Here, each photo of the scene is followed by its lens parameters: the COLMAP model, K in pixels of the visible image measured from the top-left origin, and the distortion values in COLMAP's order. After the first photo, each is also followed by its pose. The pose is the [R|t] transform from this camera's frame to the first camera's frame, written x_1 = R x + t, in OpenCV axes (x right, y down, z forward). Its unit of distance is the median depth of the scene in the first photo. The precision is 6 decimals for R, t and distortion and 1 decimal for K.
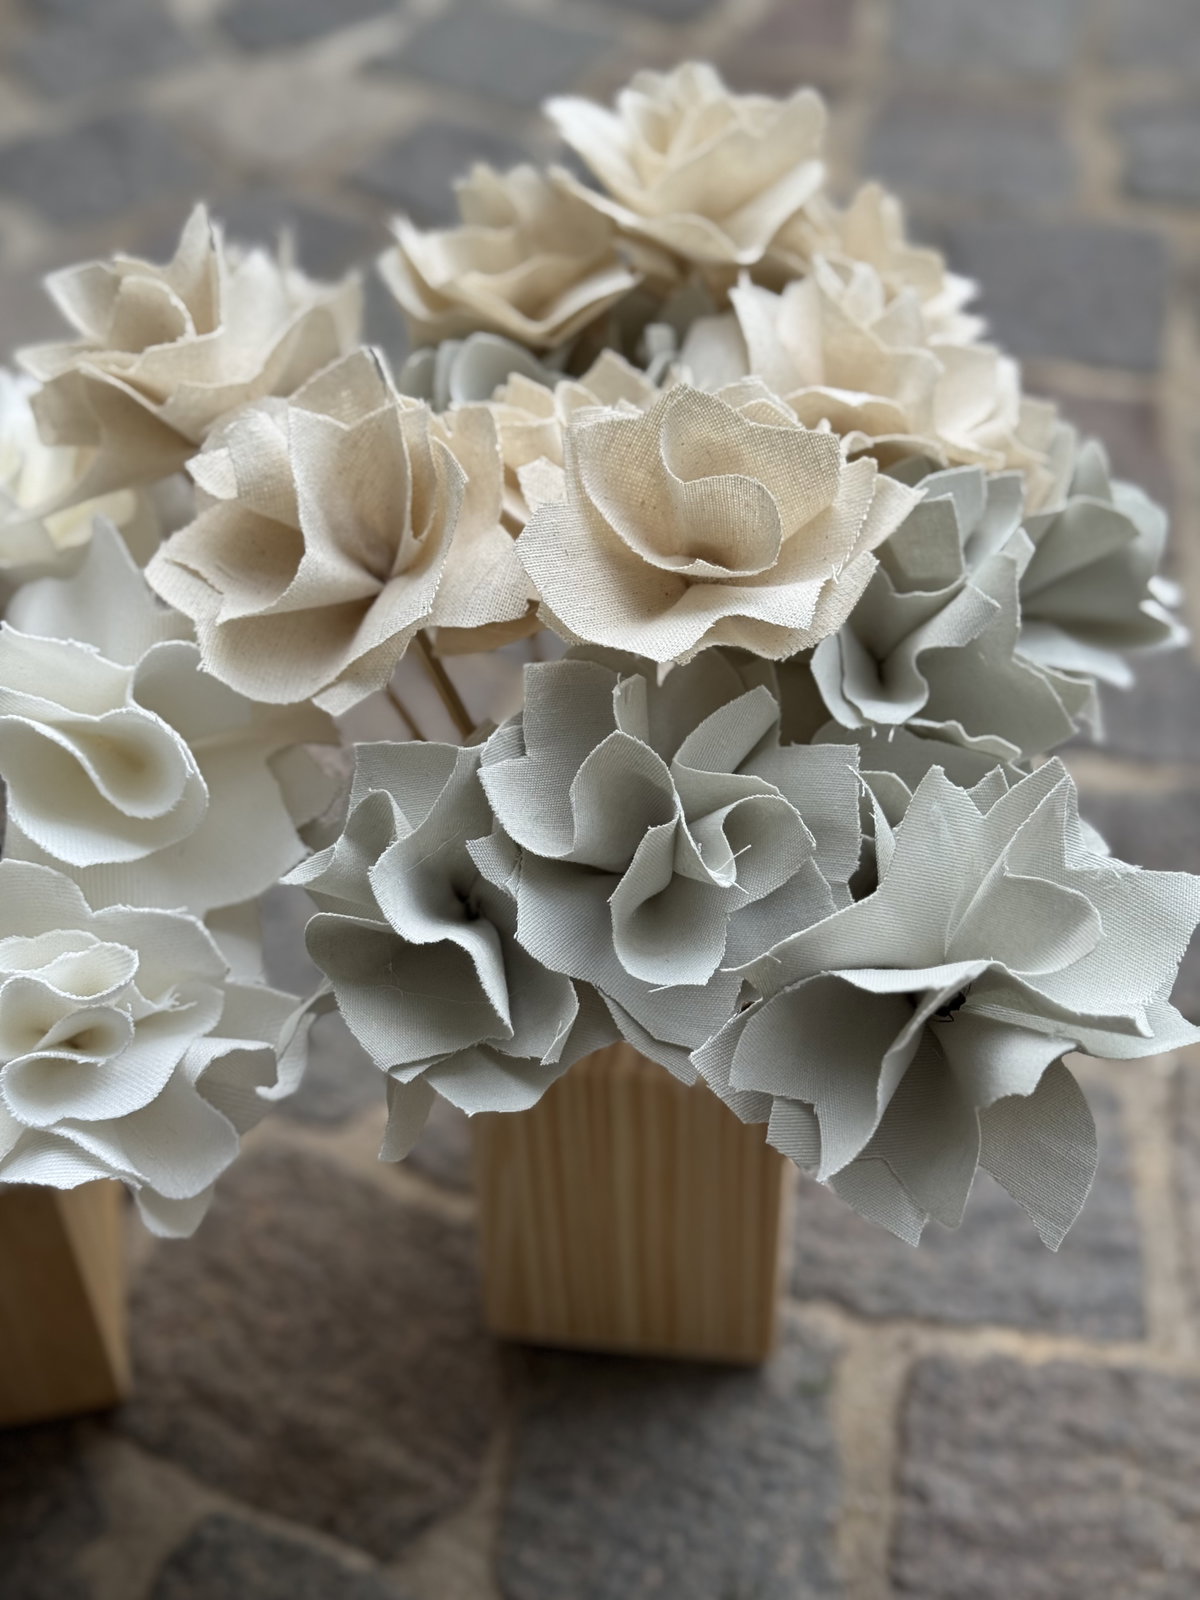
lens RADIAL K [[2256.6, 0, 601.8], [0, 2256.6, 794.4], [0, 0, 1]] dist [0.162765, 0.000000]
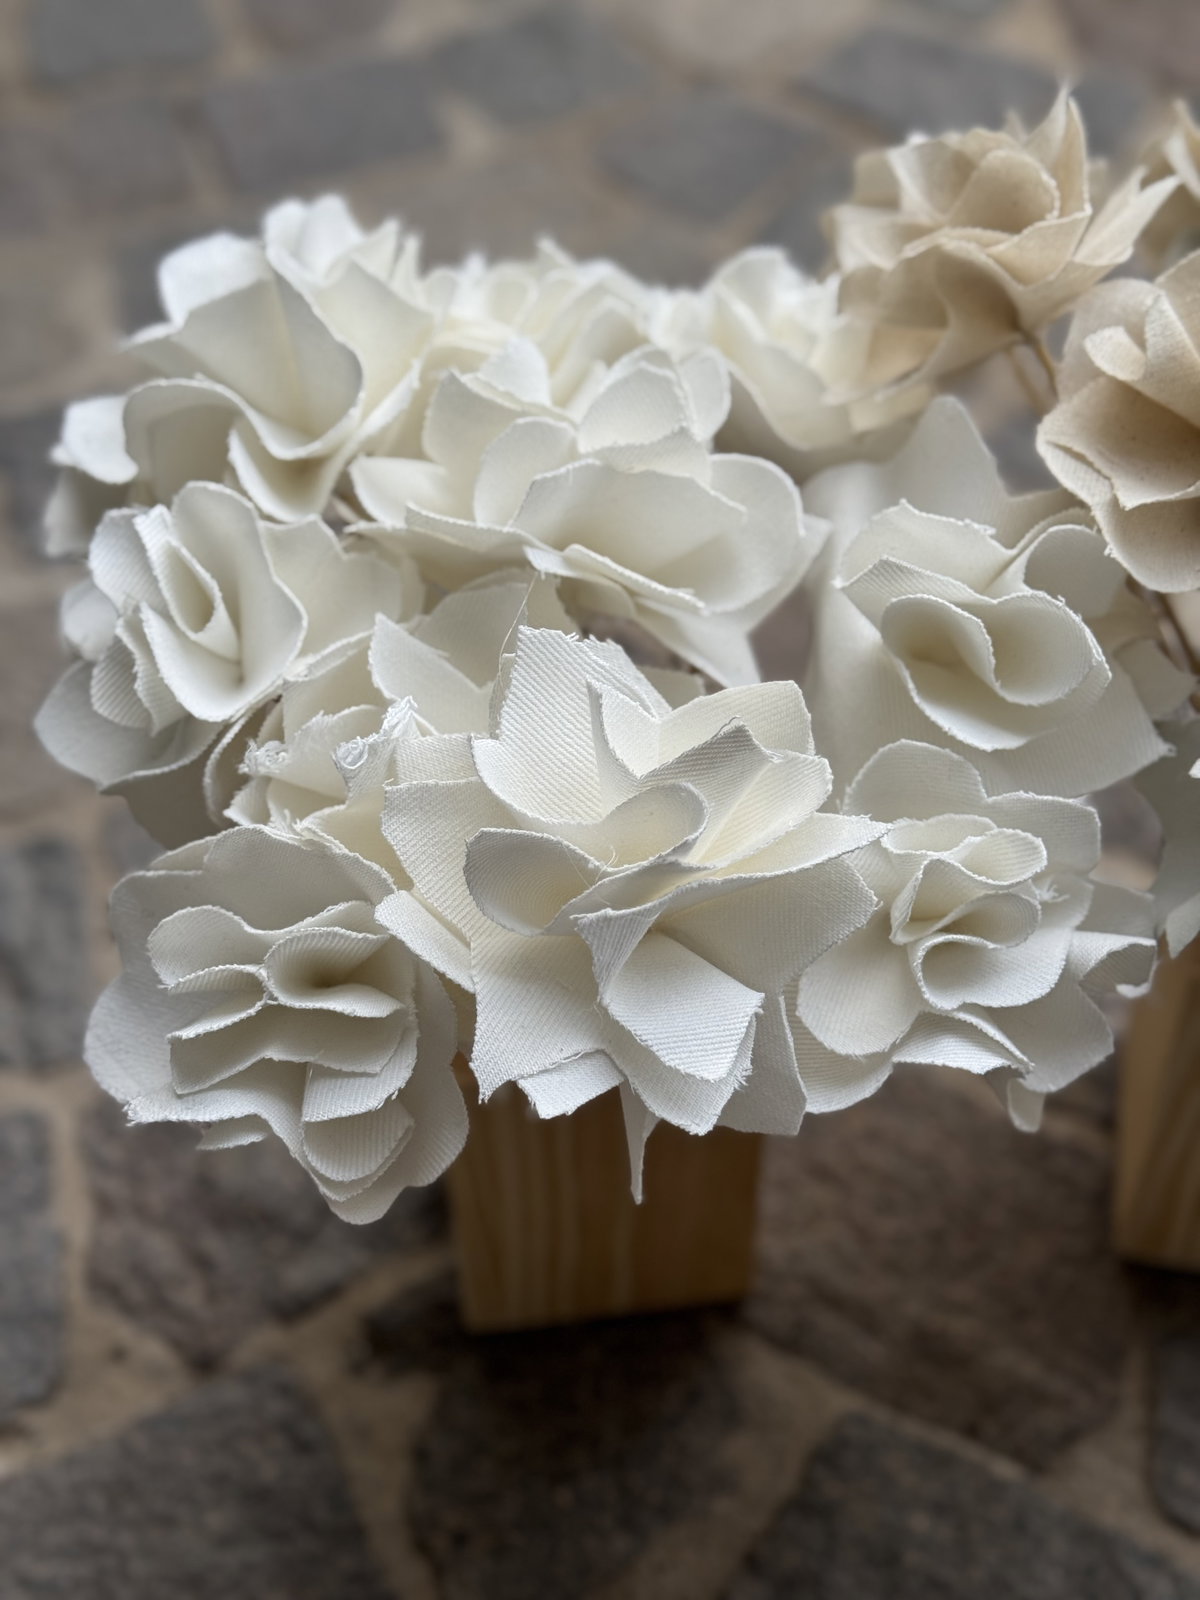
lens RADIAL K [[2256.6, 0, 598.5], [0, 2256.6, 797.7], [0, 0, 1]] dist [0.162765, 0.000000]
pose [[0.999009, 0.044441, 0.002437, -0.367266], [-0.044487, 0.998717, 0.024186, 0.032972], [-0.001359, -0.024271, 0.999704, 0.016365]]
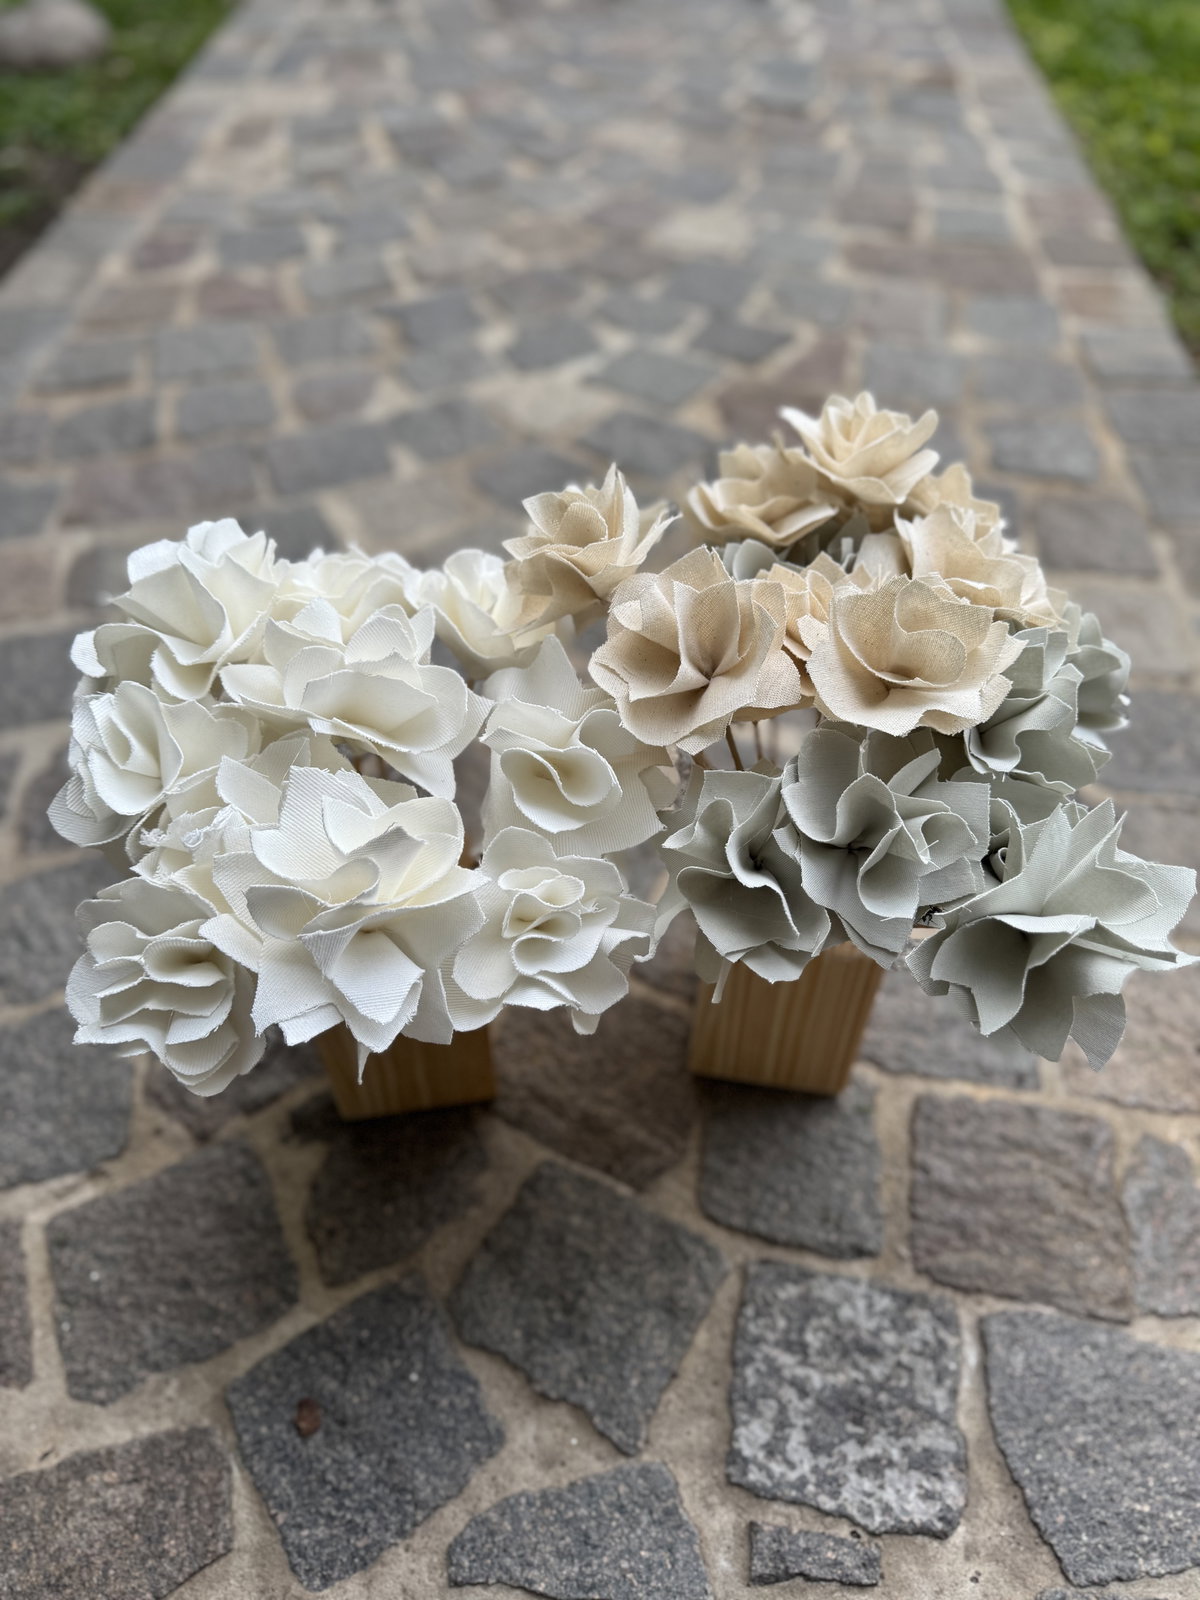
lens RADIAL K [[1125.7, 0, 598.5], [0, 1125.7, 793.9], [0, 0, 1]] dist [0.119418, -0.023484]
pose [[0.998935, 0.043172, 0.016250, -0.193241], [-0.043806, 0.998203, 0.040880, -0.034490], [-0.014456, -0.041549, 0.999032, 0.098477]]
